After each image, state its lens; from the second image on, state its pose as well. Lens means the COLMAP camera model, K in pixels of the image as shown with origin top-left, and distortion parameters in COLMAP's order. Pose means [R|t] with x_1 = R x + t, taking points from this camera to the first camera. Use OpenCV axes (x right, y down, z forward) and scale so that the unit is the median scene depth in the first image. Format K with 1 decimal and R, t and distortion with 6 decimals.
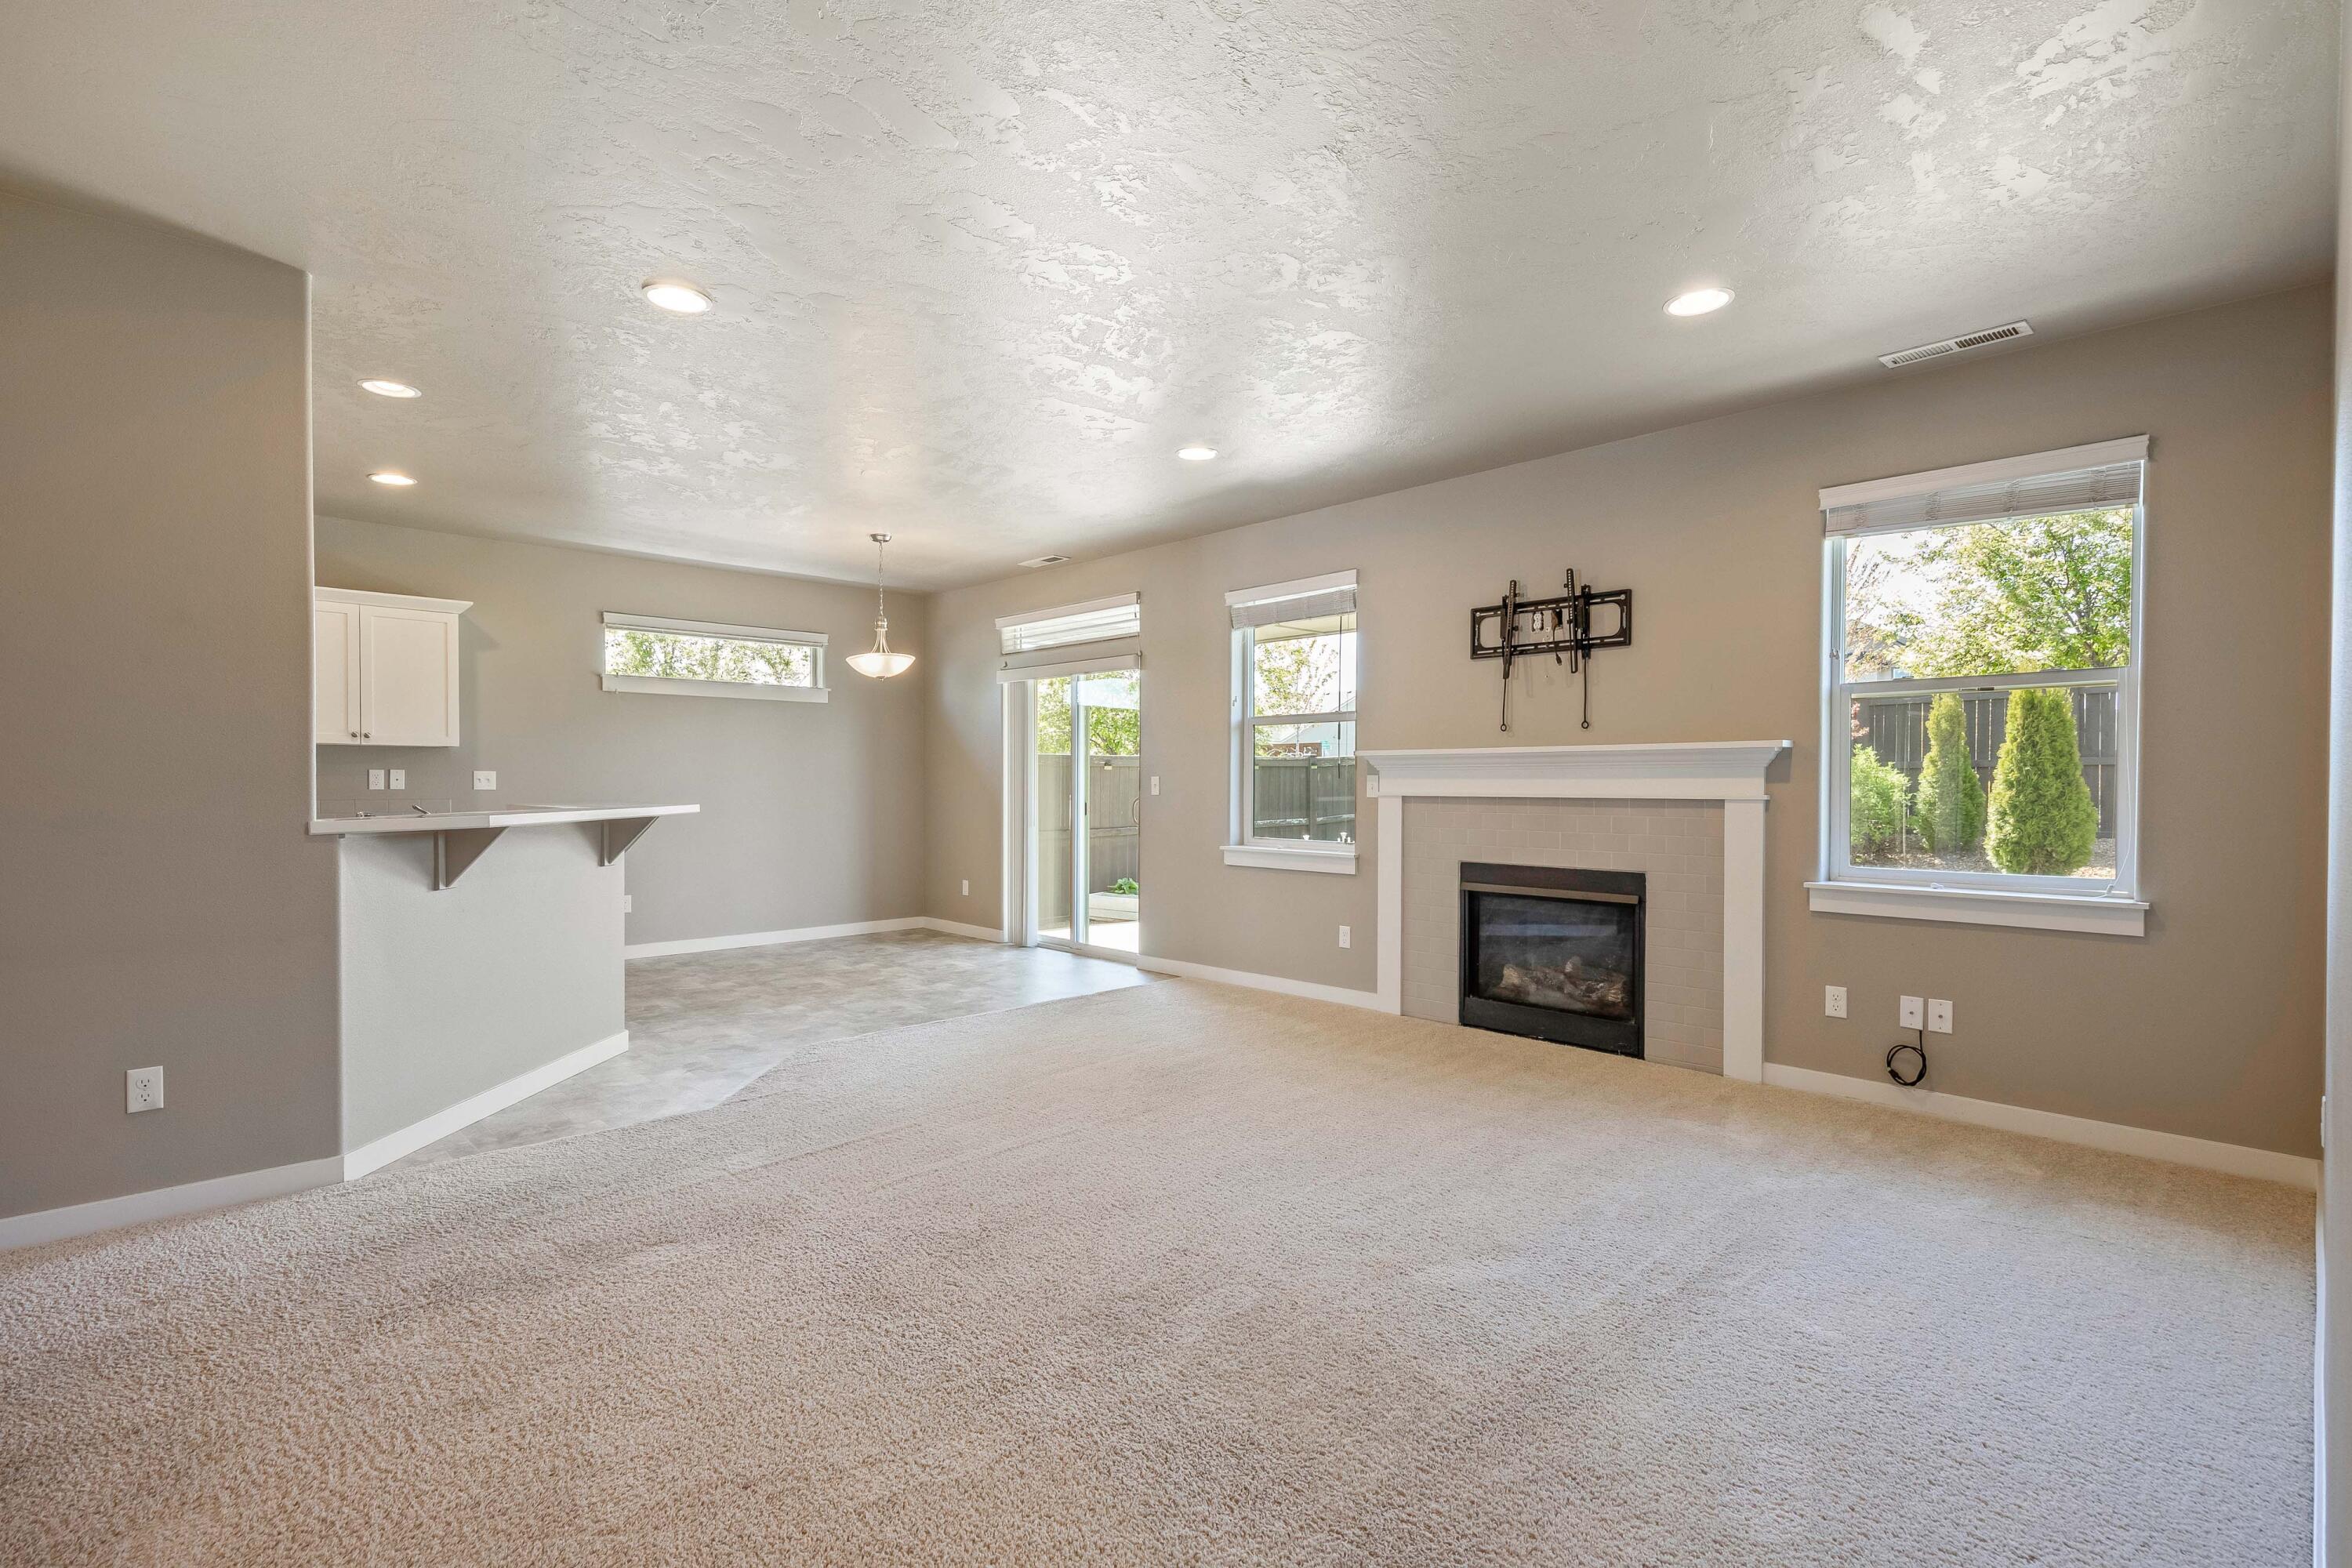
lens RADIAL K [[1067.7, 0, 1172.9], [0, 1067.7, 796.4], [0, 0, 1]] dist [0.013115, -0.001323]
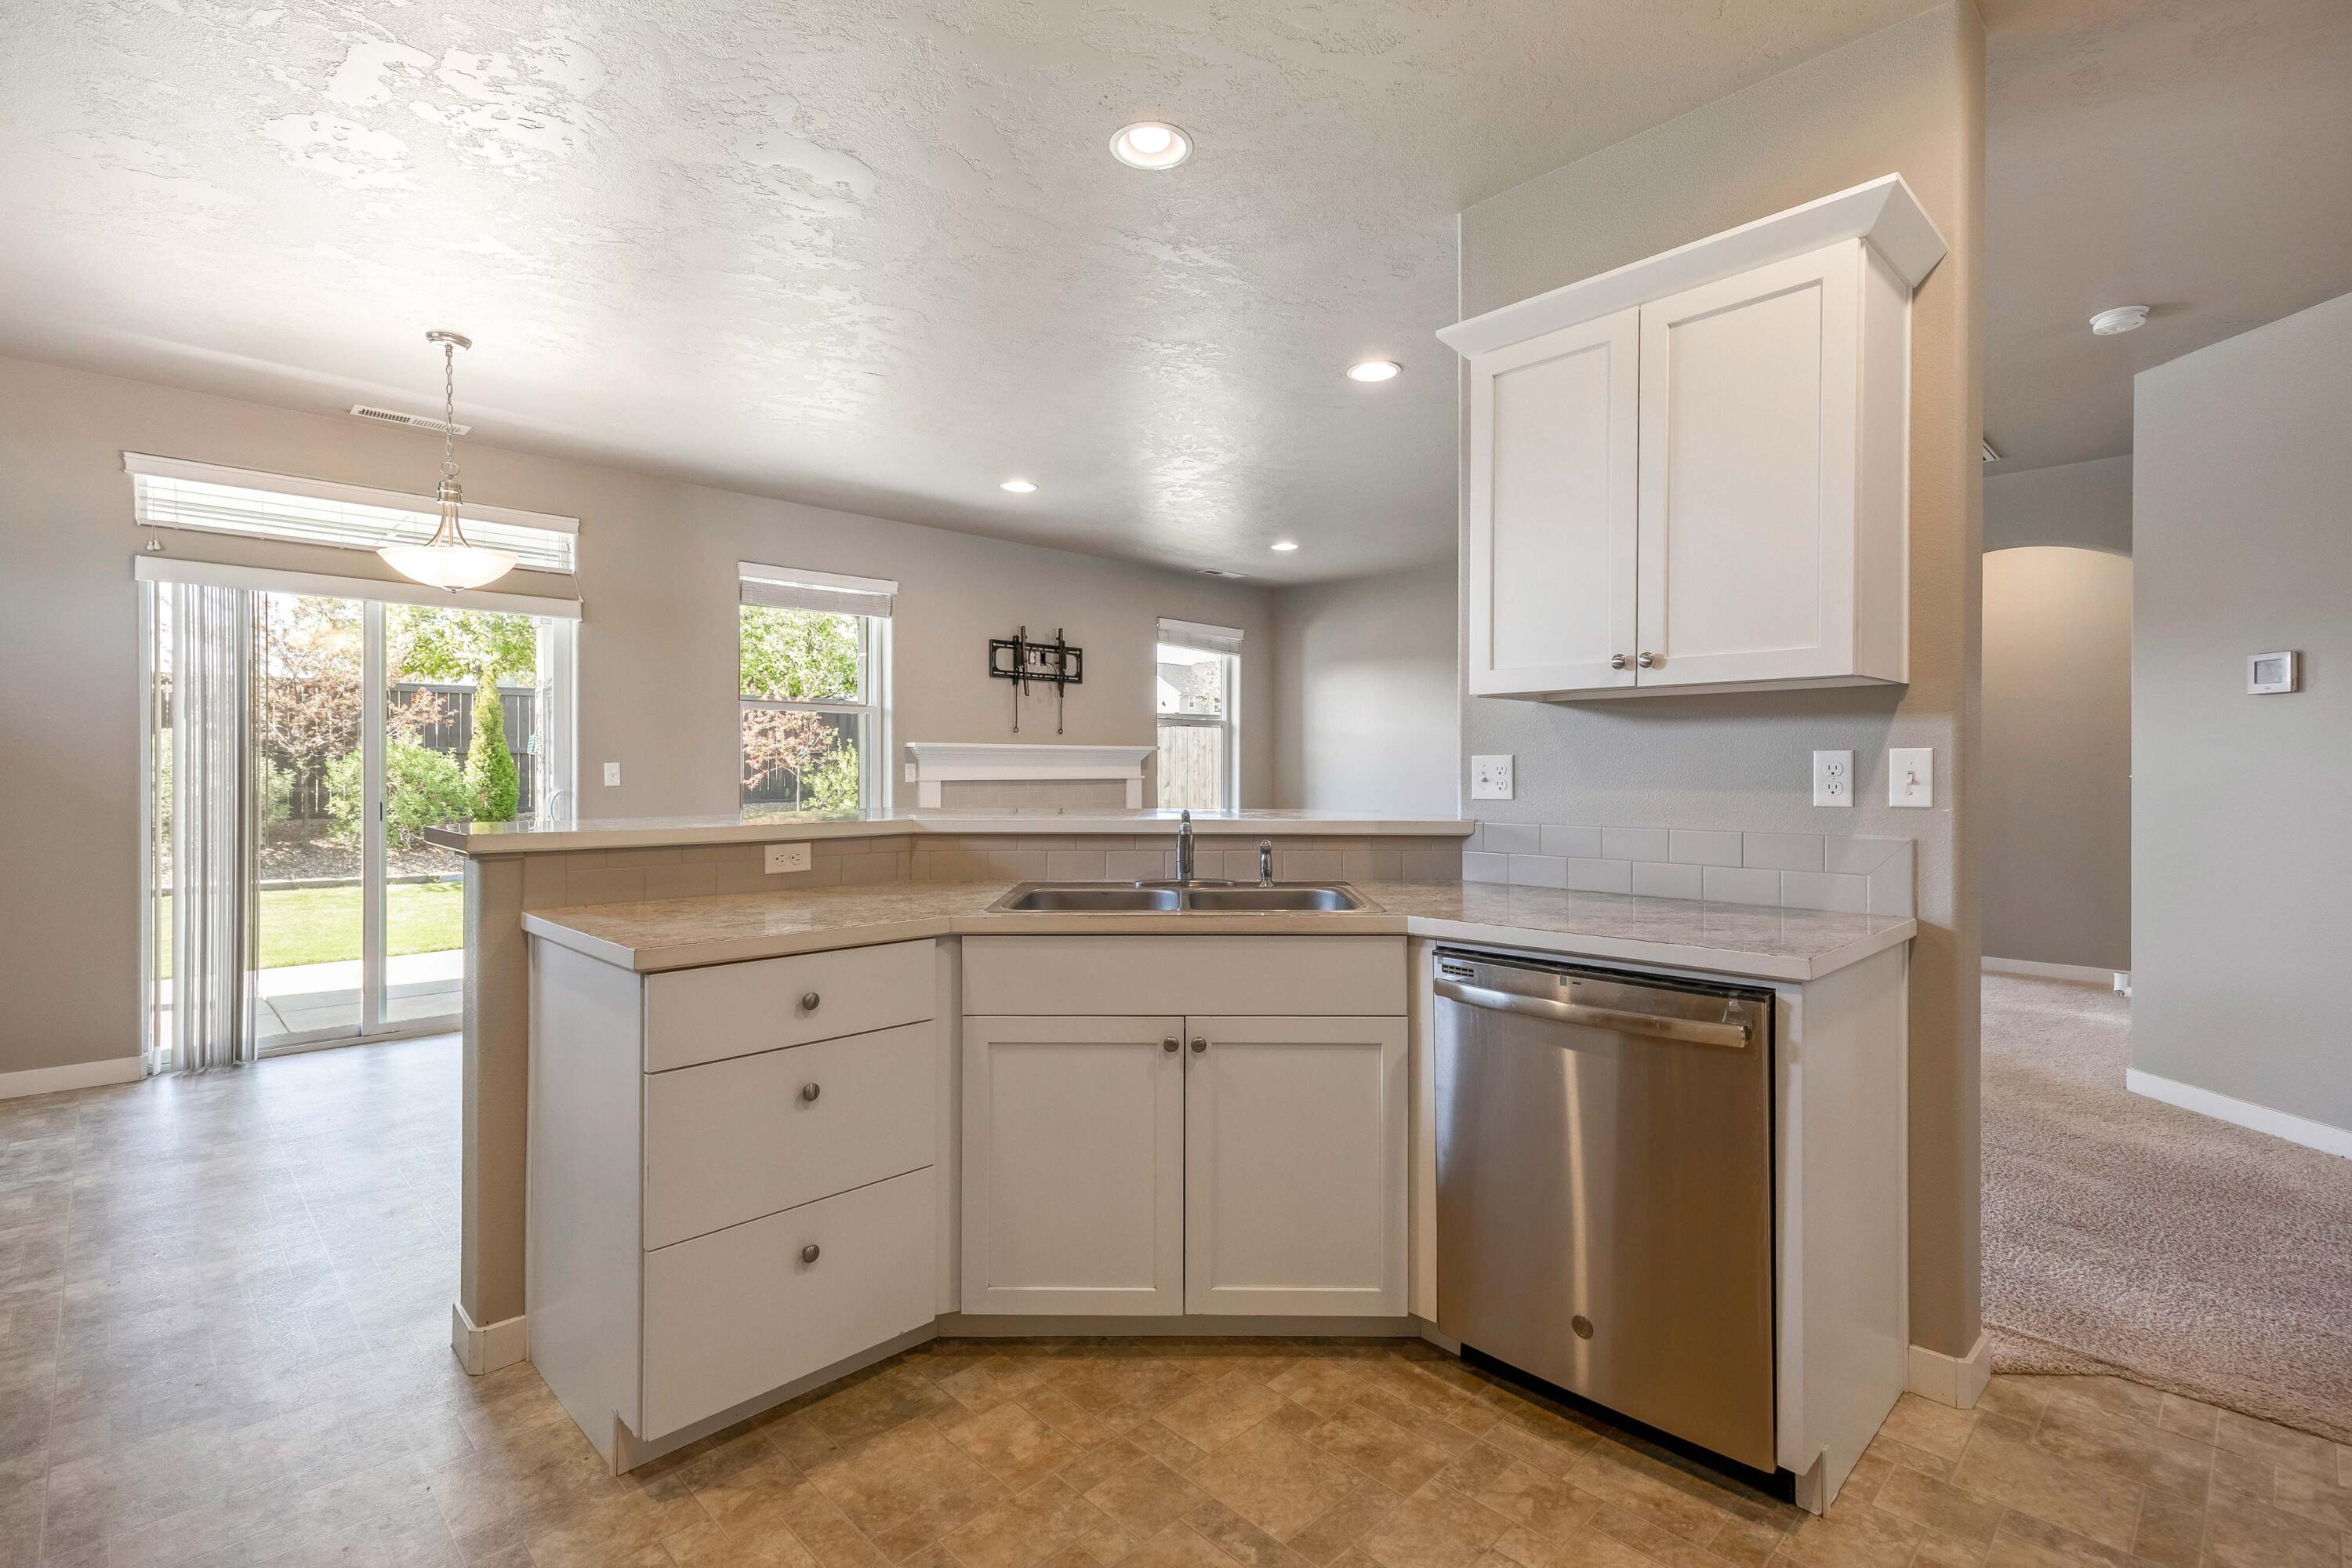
lens RADIAL K [[1067.7, 0, 1171.8], [0, 1067.7, 772.1], [0, 0, 1]] dist [0.013115, -0.001323]
pose [[0.006143, -0.006489, 0.999960, -1.056237], [0.011996, 0.999907, 0.006415, -0.015421], [-0.999909, 0.011957, 0.006220, 0.769522]]
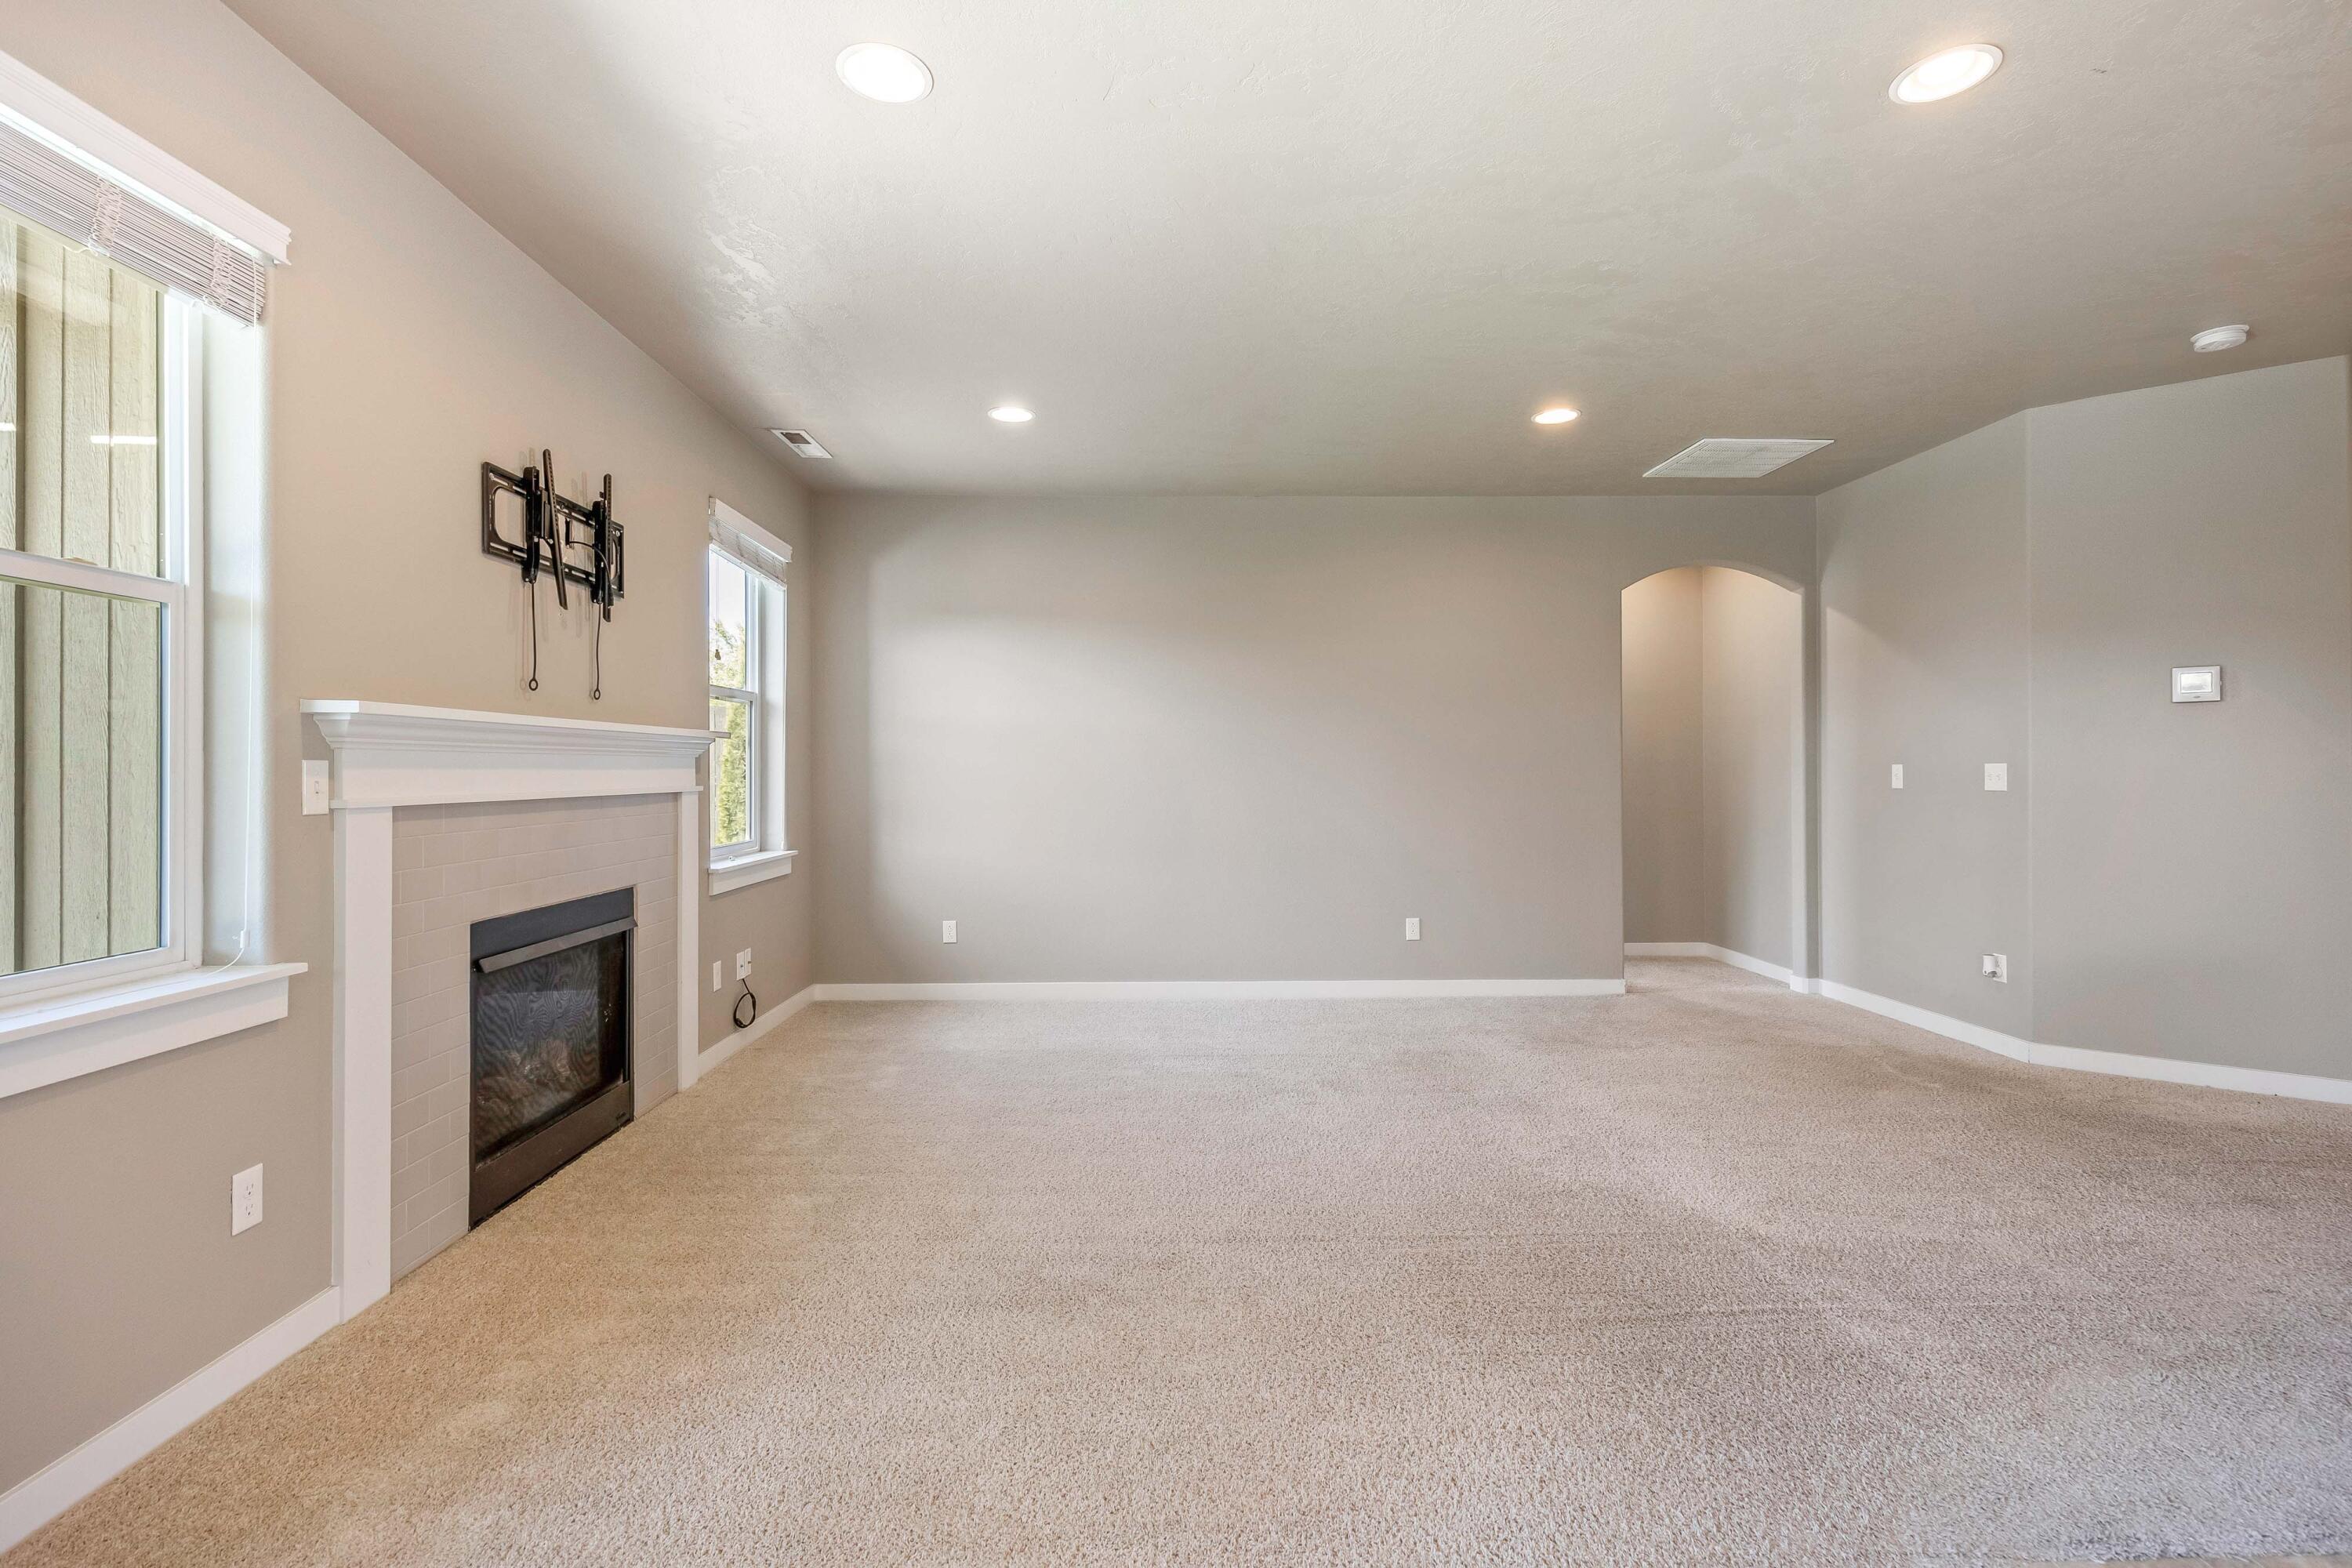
lens RADIAL K [[1067.7, 0, 1153.2], [0, 1067.7, 768.3], [0, 0, 1]] dist [0.013115, -0.001323]
pose [[-0.722030, 0.002671, 0.691857, -0.354457], [0.010165, 0.999926, 0.006748, -0.017034], [-0.691787, 0.011905, -0.722003, 1.166631]]
